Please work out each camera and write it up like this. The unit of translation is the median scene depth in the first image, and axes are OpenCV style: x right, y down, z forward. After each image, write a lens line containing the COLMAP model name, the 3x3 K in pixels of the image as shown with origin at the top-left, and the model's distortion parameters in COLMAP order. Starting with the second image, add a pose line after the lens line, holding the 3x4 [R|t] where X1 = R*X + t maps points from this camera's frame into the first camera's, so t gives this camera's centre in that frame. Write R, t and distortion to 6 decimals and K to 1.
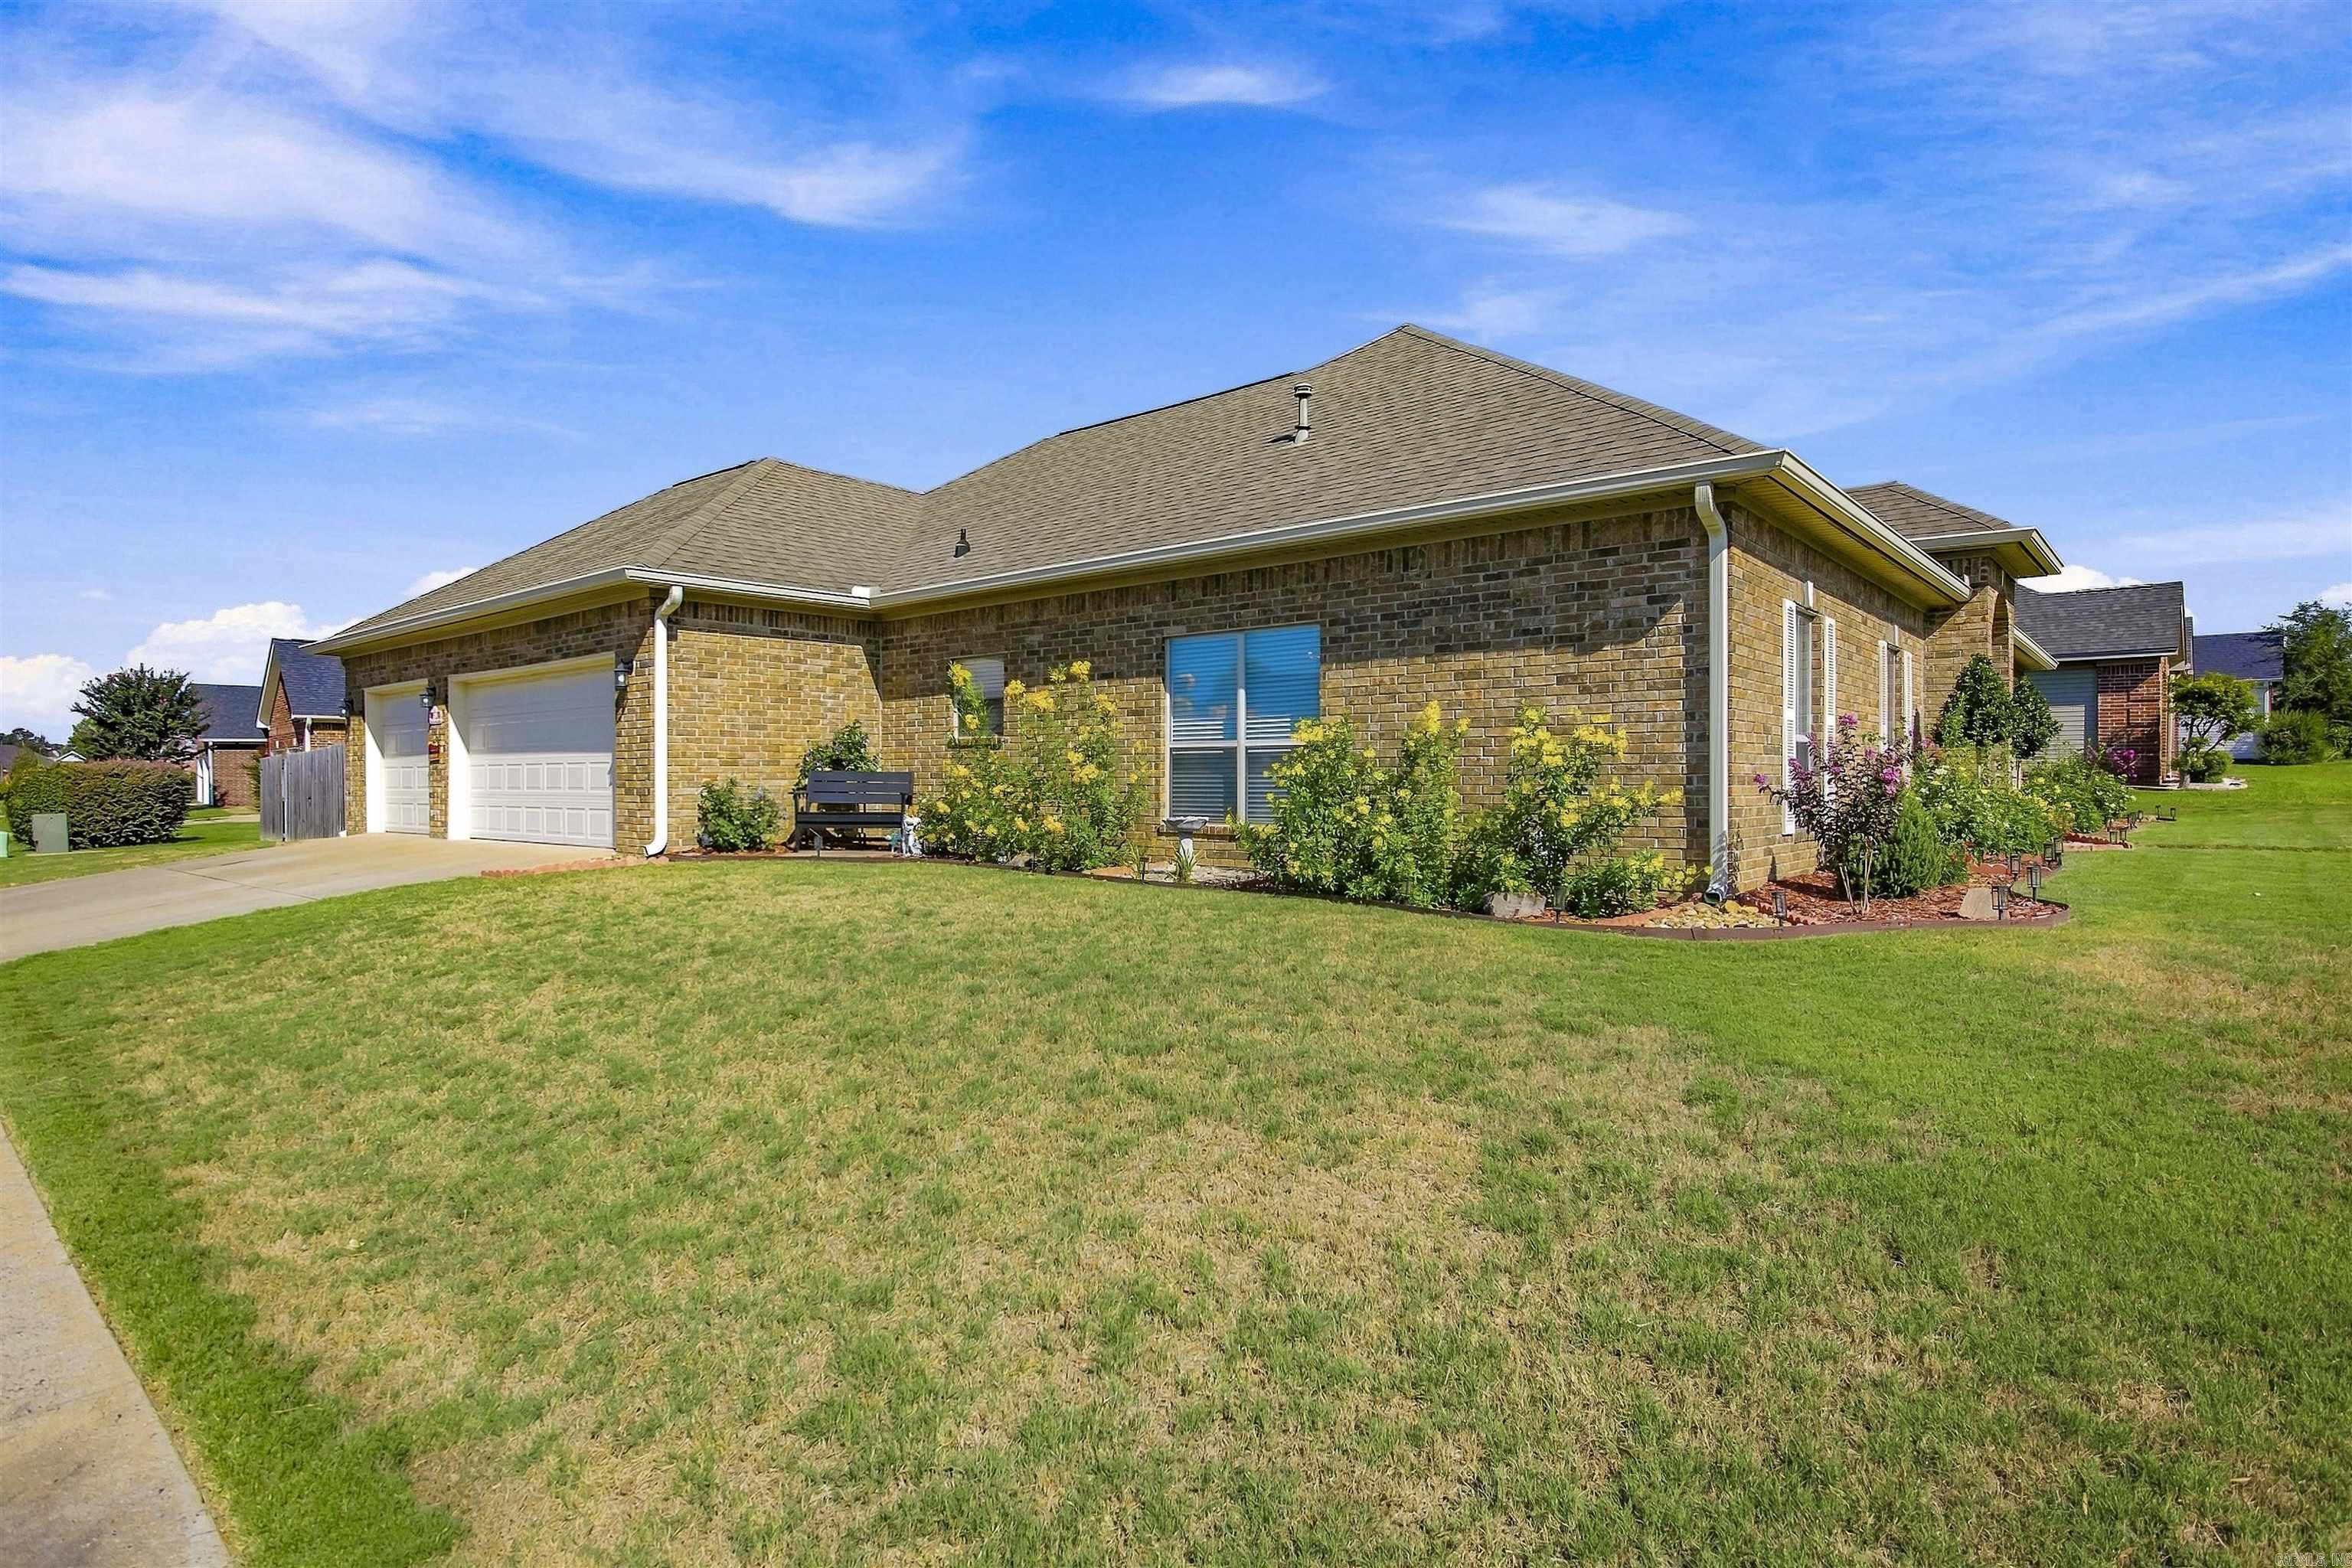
lens RADIAL K [[1221.3, 0, 1176.0], [0, 1221.3, 784.0], [0, 0, 1]] dist [0.024076, -0.000127]
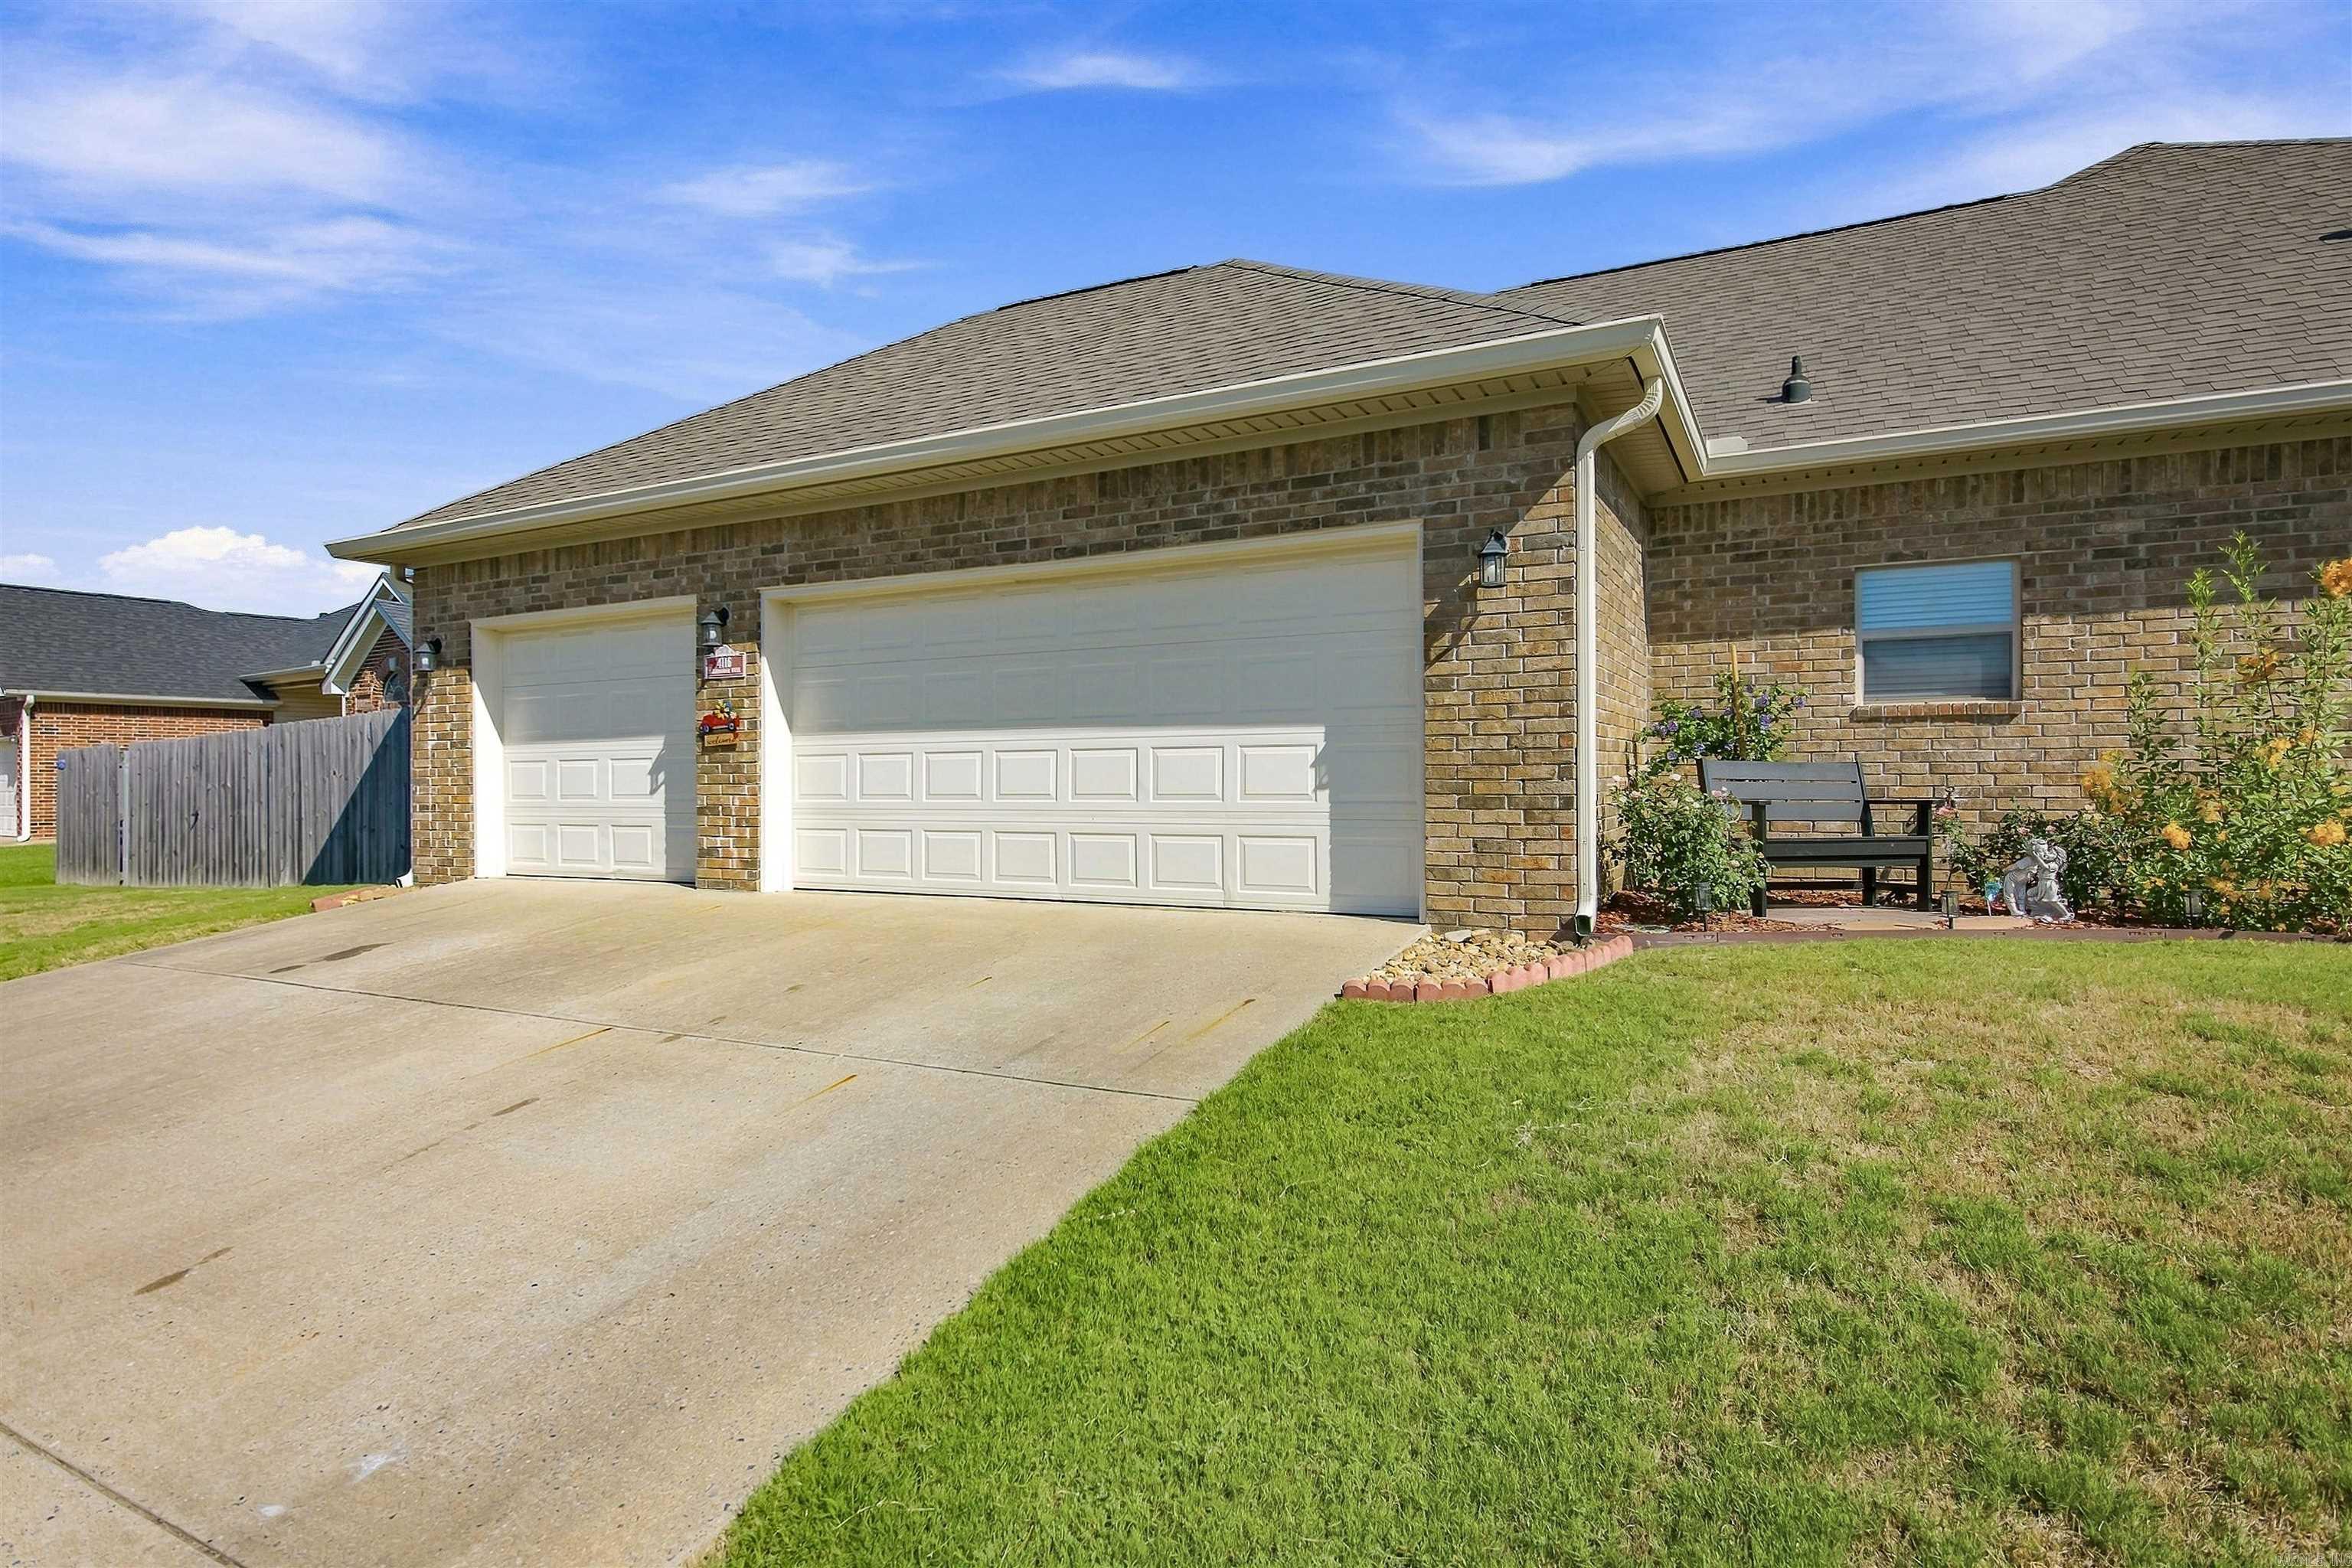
lens RADIAL K [[1132.8, 0, 1176.0], [0, 1132.8, 784.0], [0, 0, 1]] dist [0.020917, -0.000109]
pose [[0.968370, -0.005077, 0.249469, -0.538412], [0.004967, 0.999987, 0.001072, -0.002010], [-0.249471, 0.000201, 0.968382, 0.472161]]
